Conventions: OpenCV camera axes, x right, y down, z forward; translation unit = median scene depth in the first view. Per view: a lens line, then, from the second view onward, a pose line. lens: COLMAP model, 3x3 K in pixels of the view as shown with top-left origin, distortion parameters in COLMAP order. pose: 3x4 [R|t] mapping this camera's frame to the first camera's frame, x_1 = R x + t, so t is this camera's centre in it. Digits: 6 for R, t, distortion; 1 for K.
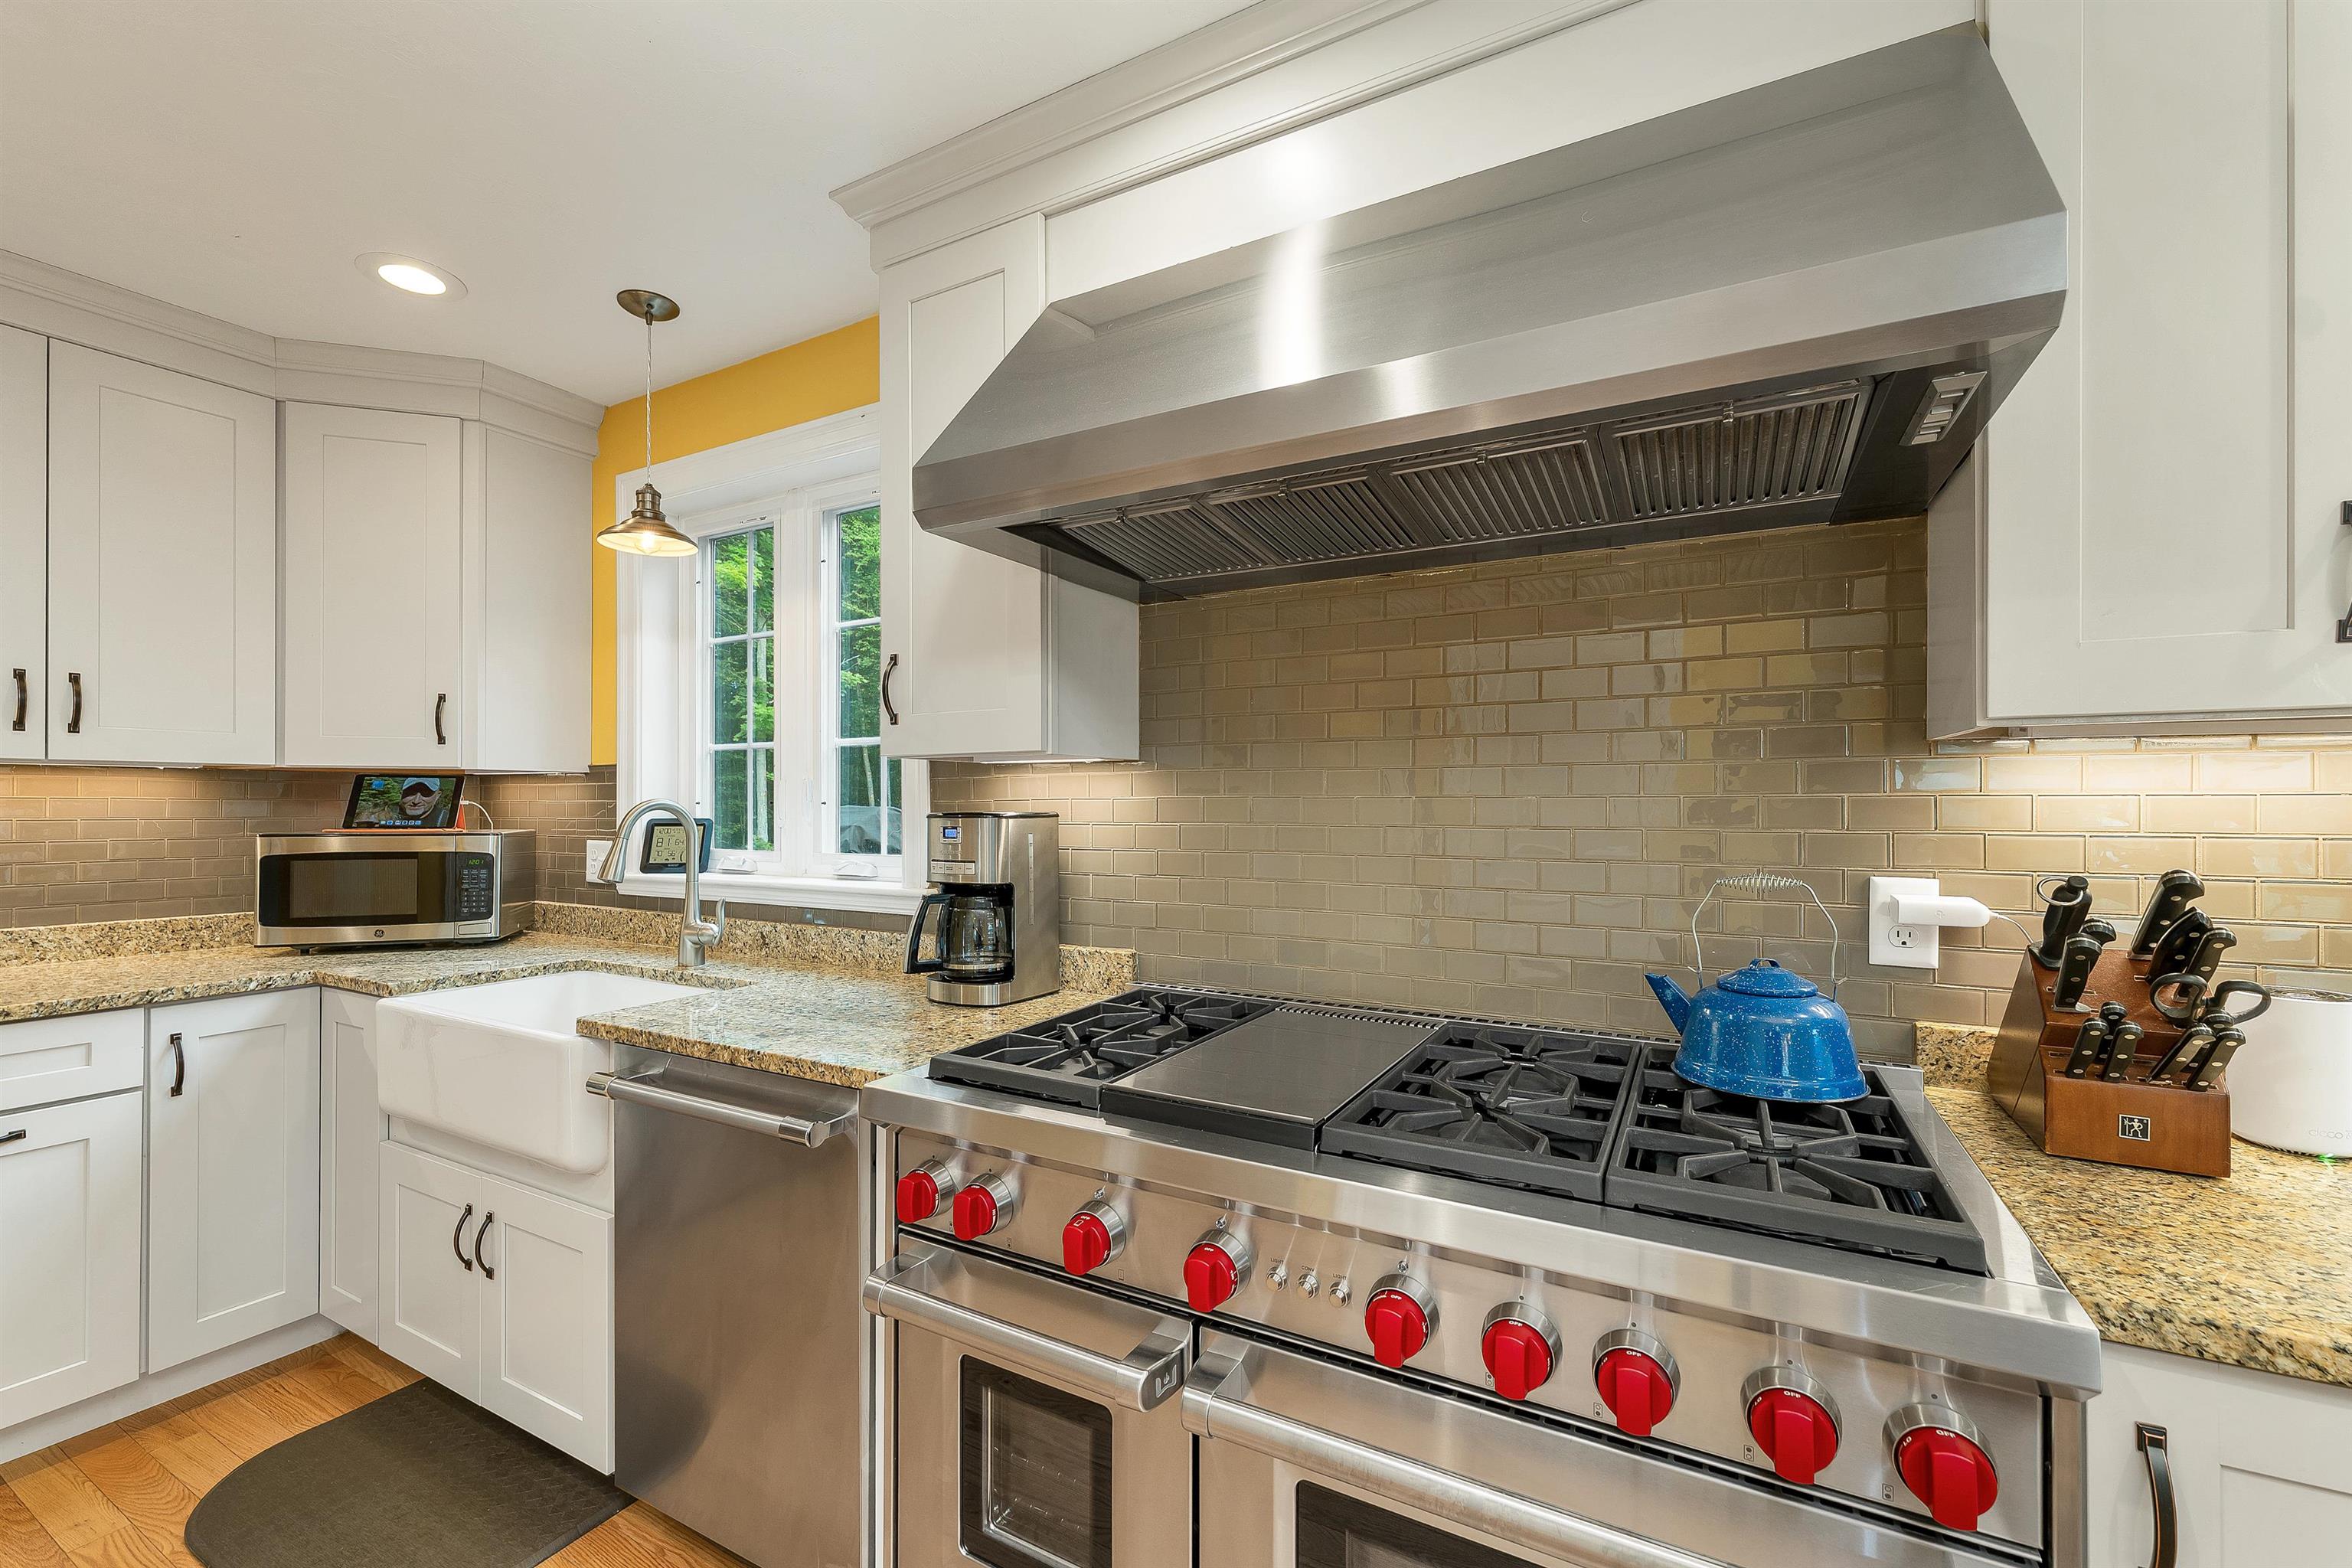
lens RADIAL K [[967.2, 0, 1176.1], [0, 967.2, 801.7], [0, 0, 1]] dist [-0.001518, -0.000403]
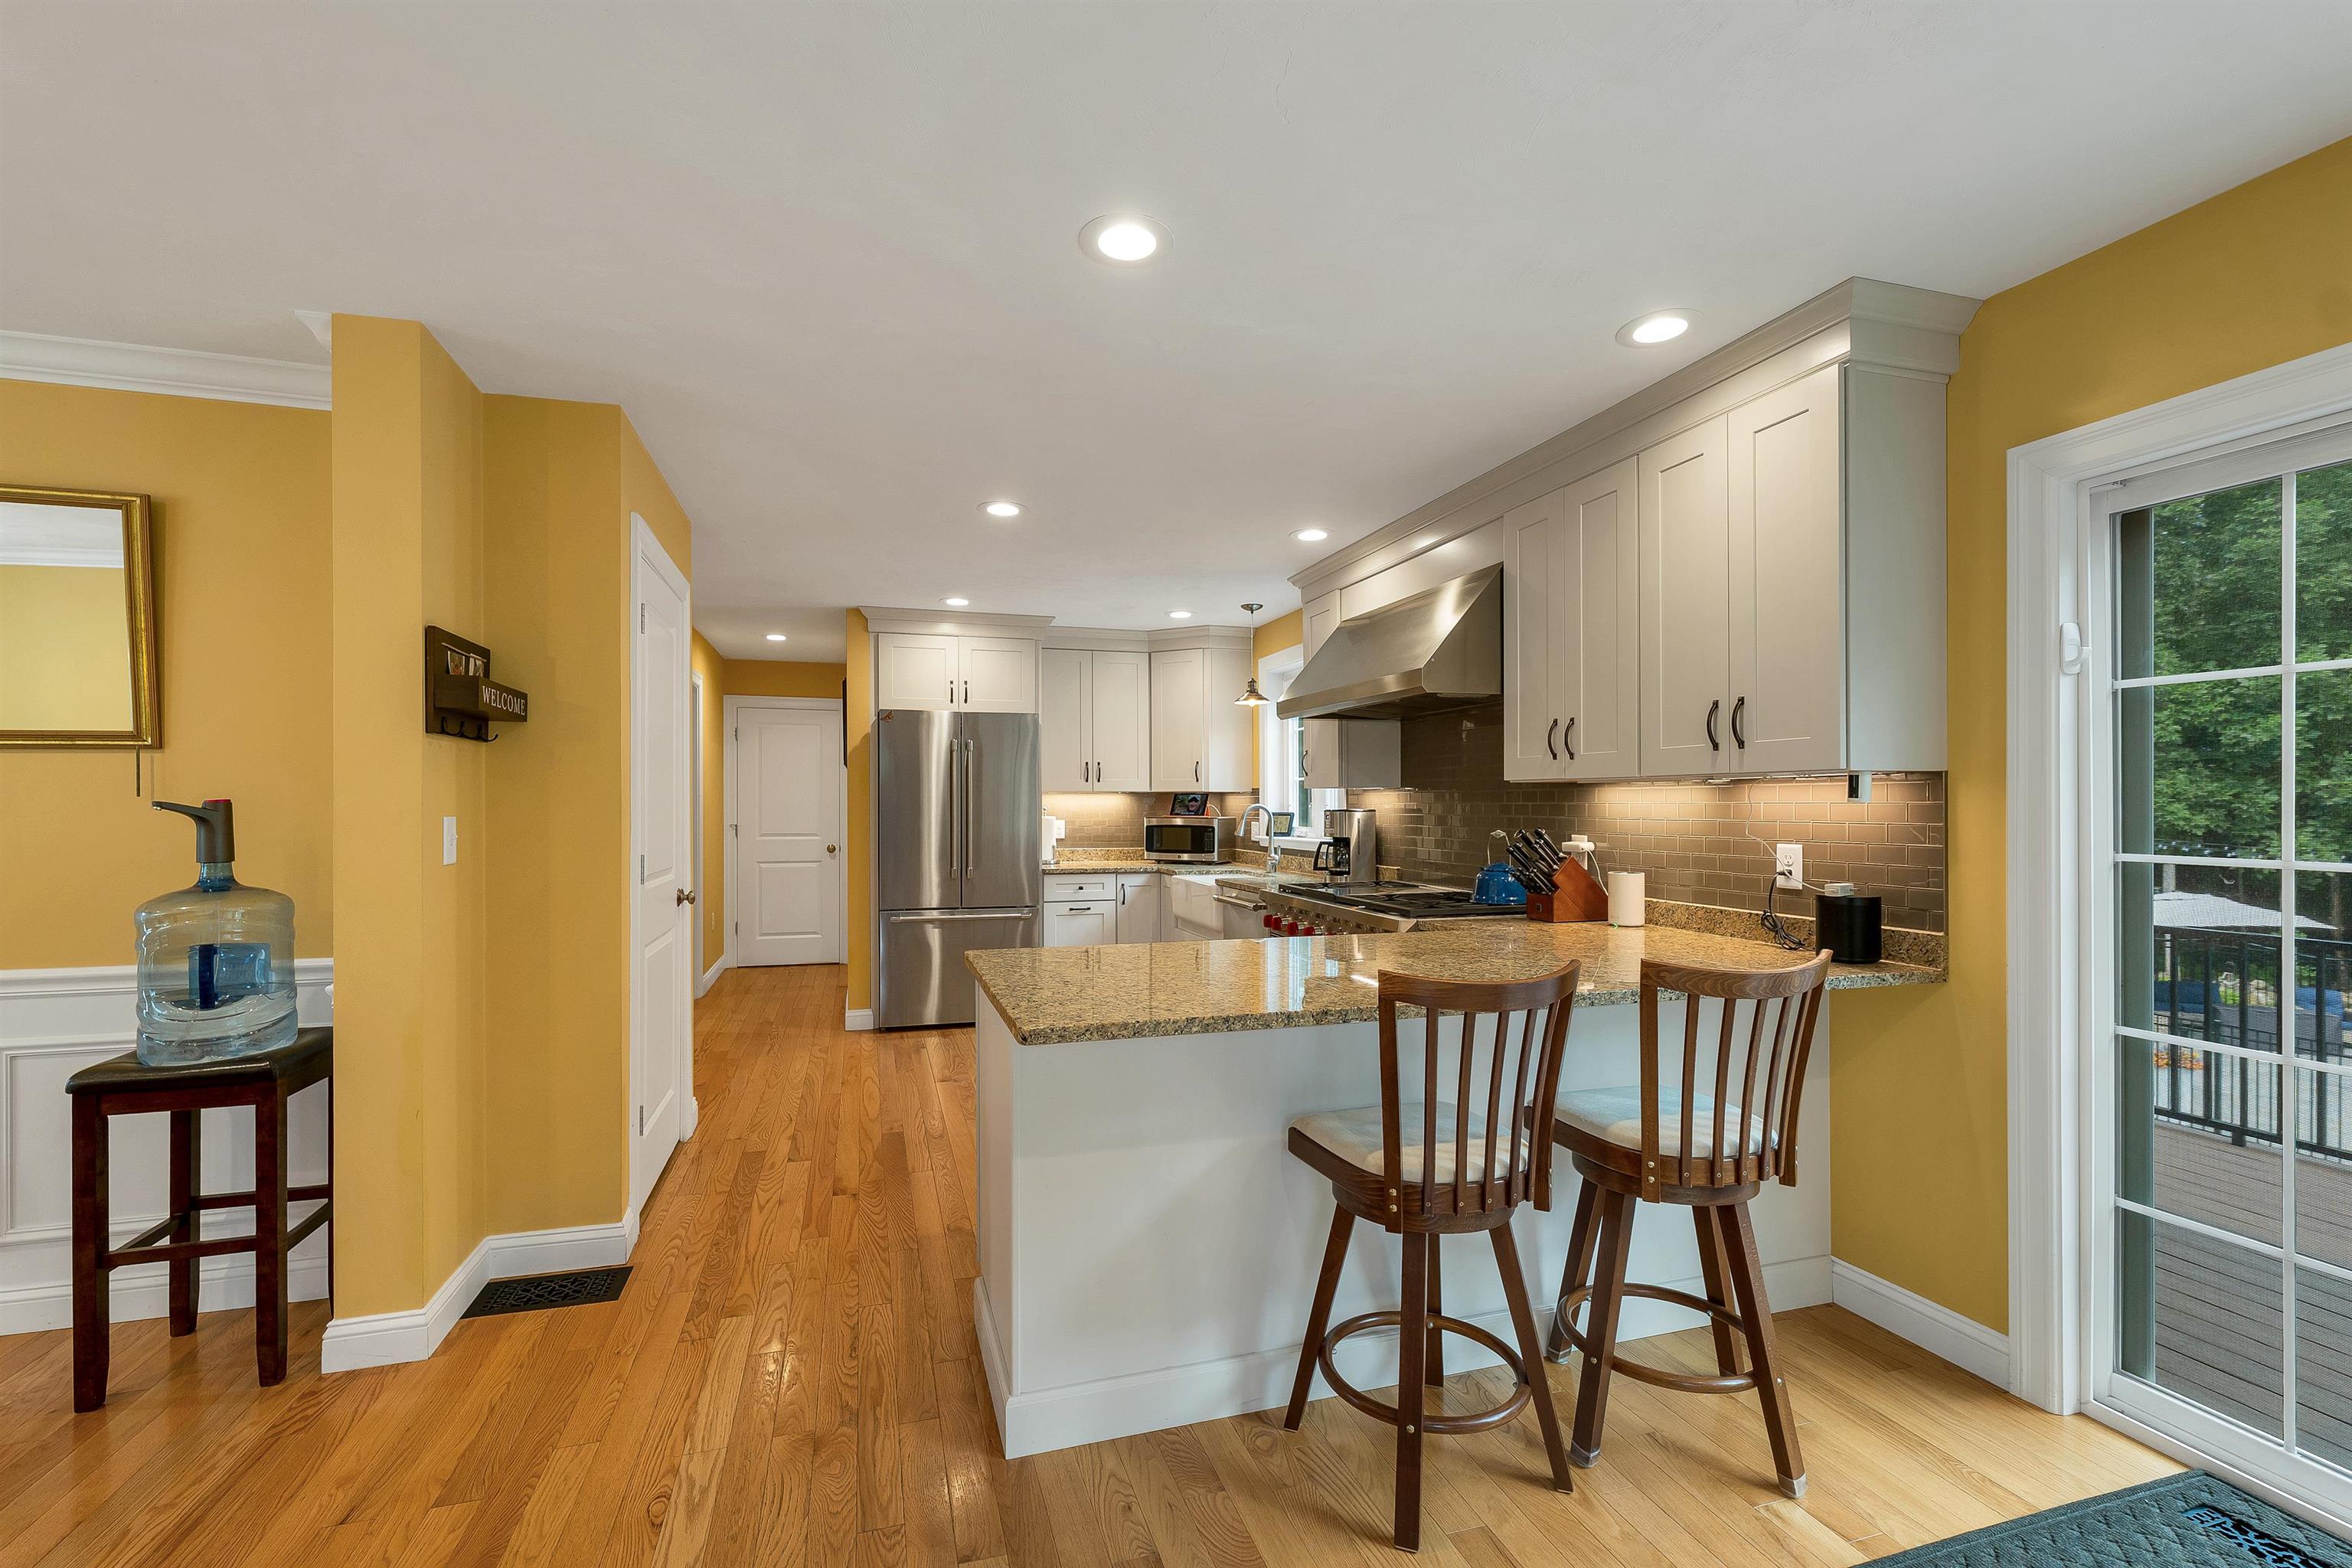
lens RADIAL K [[1023.1, 0, 1175.5], [0, 1023.1, 807.5], [0, 0, 1]] dist [0.000129, -0.000078]
pose [[0.720742, 0.002422, -0.693199, 1.104914], [0.004552, 0.999956, 0.008227, -0.016386], [0.693188, -0.009085, 0.720699, -1.011612]]
